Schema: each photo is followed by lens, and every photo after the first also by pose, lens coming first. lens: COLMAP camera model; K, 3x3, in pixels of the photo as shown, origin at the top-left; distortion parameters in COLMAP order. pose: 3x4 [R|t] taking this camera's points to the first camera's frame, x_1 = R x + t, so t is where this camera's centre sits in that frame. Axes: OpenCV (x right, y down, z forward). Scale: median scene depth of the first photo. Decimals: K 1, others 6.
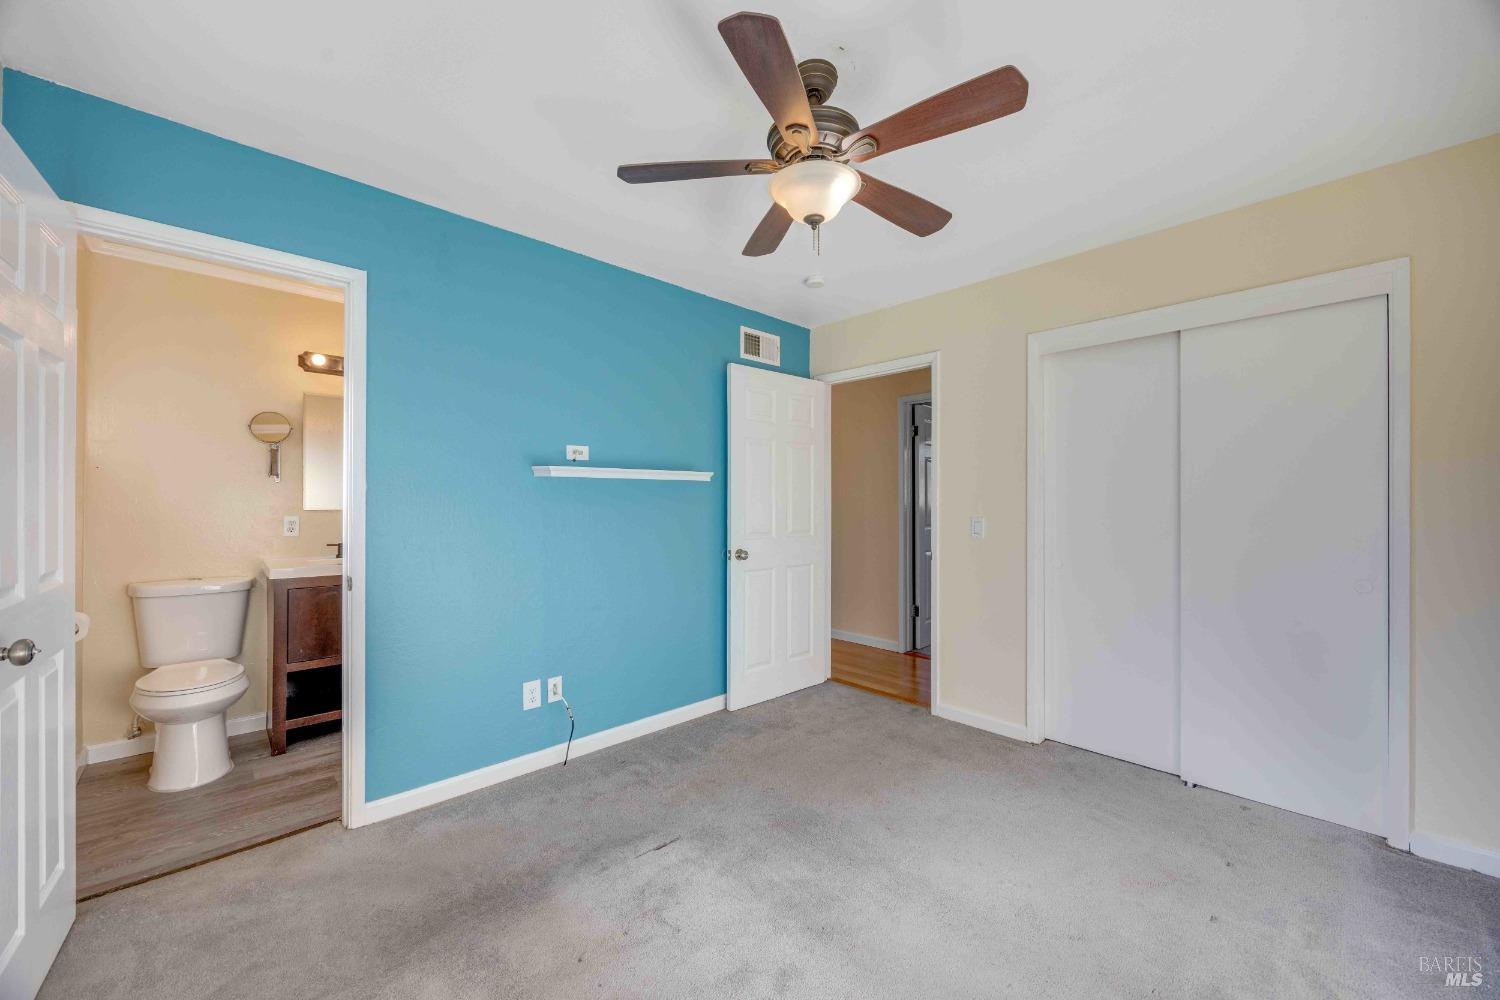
lens RADIAL K [[568.5, 0, 753.0], [0, 568.5, 501.6], [0, 0, 1]] dist [-0.002318, -0.000066]
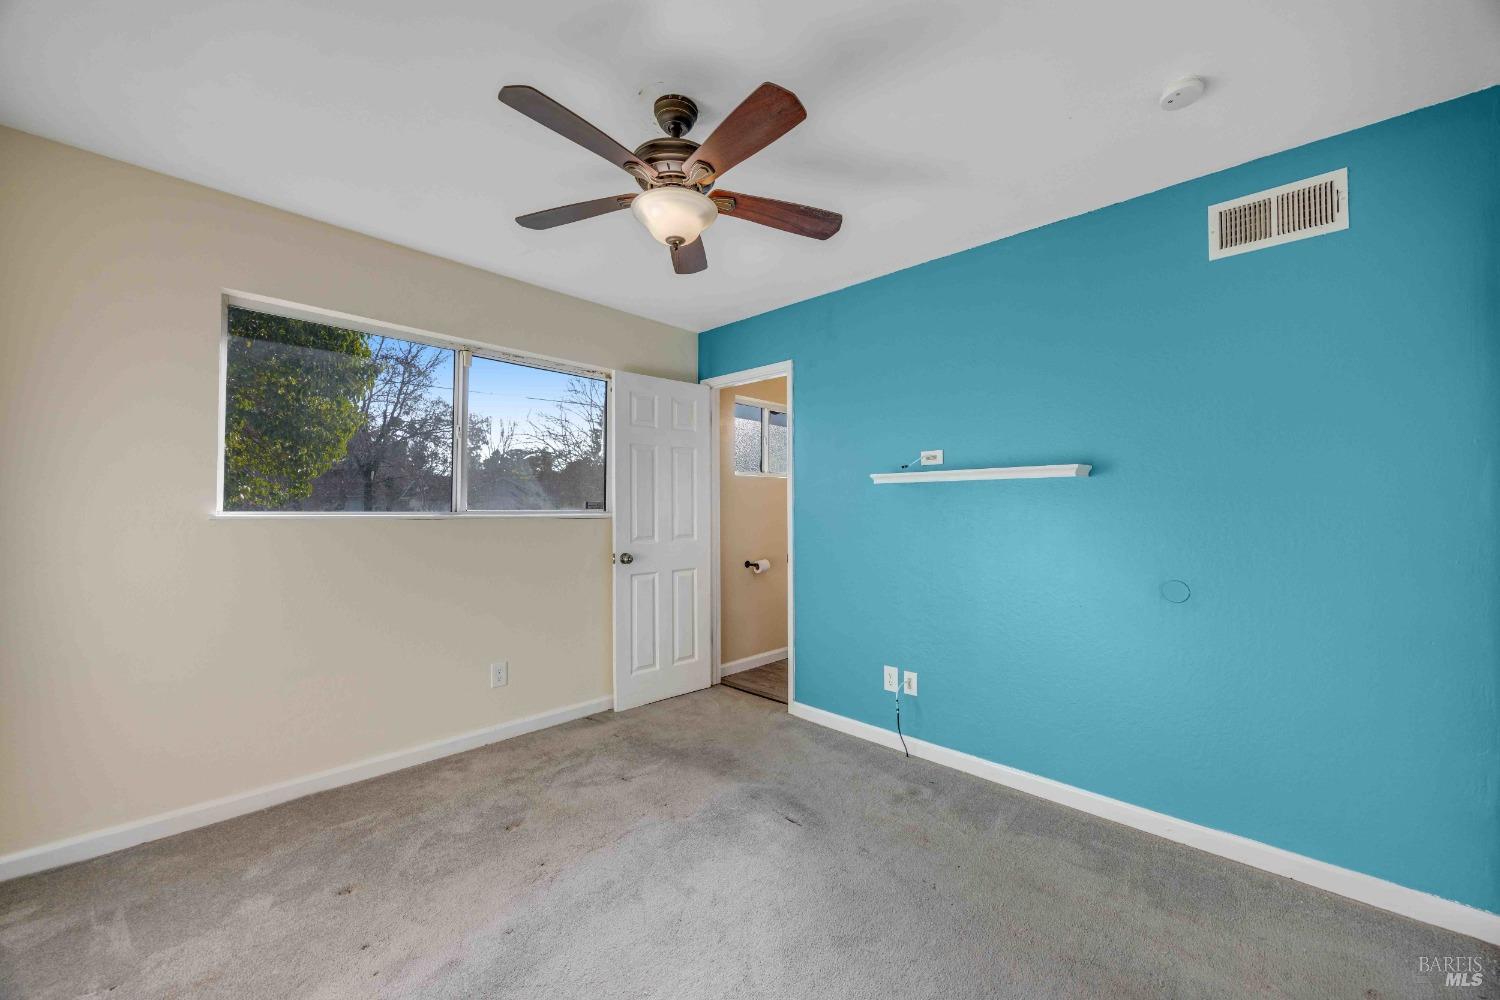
lens RADIAL K [[568.5, 0, 753.0], [0, 568.5, 501.6], [0, 0, 1]] dist [-0.002318, -0.000066]
pose [[0.053389, -0.009071, -0.998533, 0.716873], [0.005252, 0.999947, -0.008803, -0.001349], [0.998560, -0.004774, 0.053434, 0.666851]]
